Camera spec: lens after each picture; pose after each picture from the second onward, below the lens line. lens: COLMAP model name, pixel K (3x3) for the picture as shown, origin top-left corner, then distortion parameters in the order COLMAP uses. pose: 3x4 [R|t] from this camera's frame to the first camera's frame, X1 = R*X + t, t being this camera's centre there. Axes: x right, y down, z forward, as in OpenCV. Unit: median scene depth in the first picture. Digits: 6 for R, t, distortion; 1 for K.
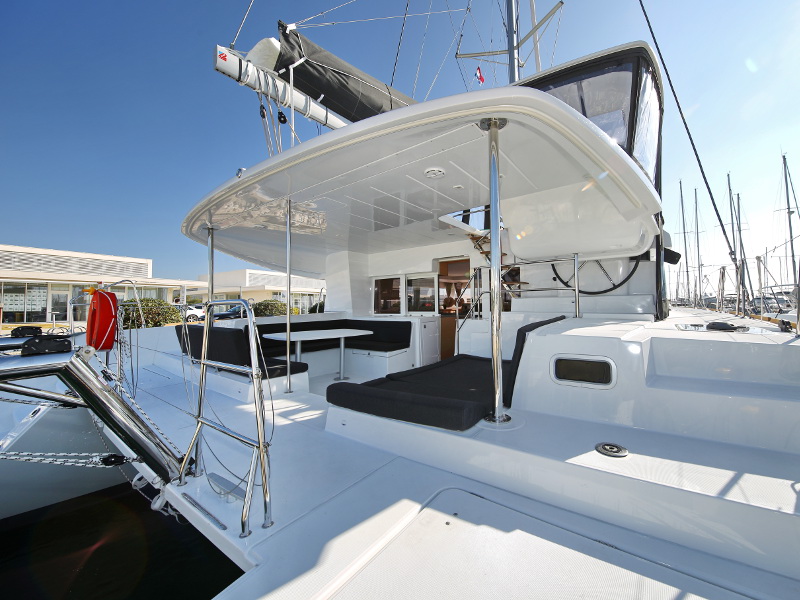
lens RADIAL K [[317.9, 0, 402.1], [0, 317.9, 306.3], [0, 0, 1]] dist [0.001256, -0.000082]
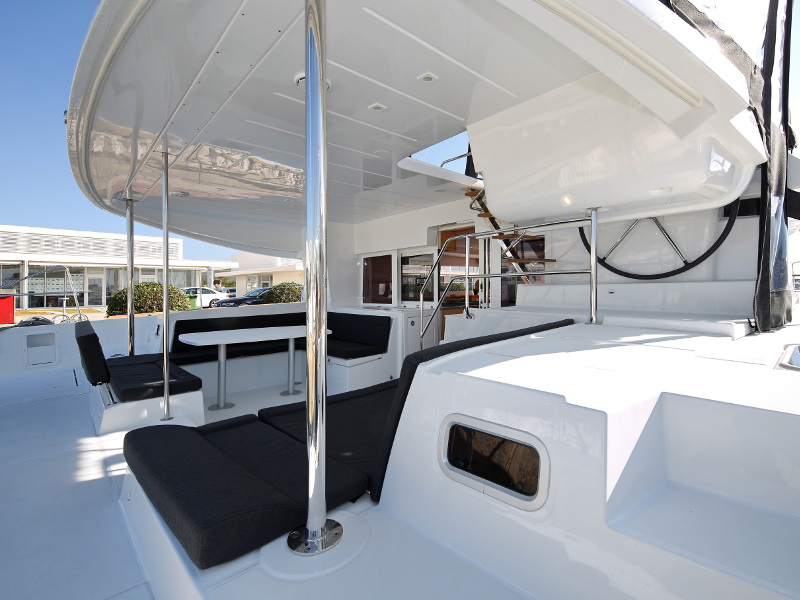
lens RADIAL K [[377.2, 0, 400.0], [0, 377.2, 300.0], [0, 0, 1]] dist [-0.000542, 0.000334]
pose [[0.979394, 0.001448, -0.201956, 0.240721], [0.005991, 0.999326, 0.036219, -0.021788], [0.201872, -0.036683, 0.978725, 0.192662]]
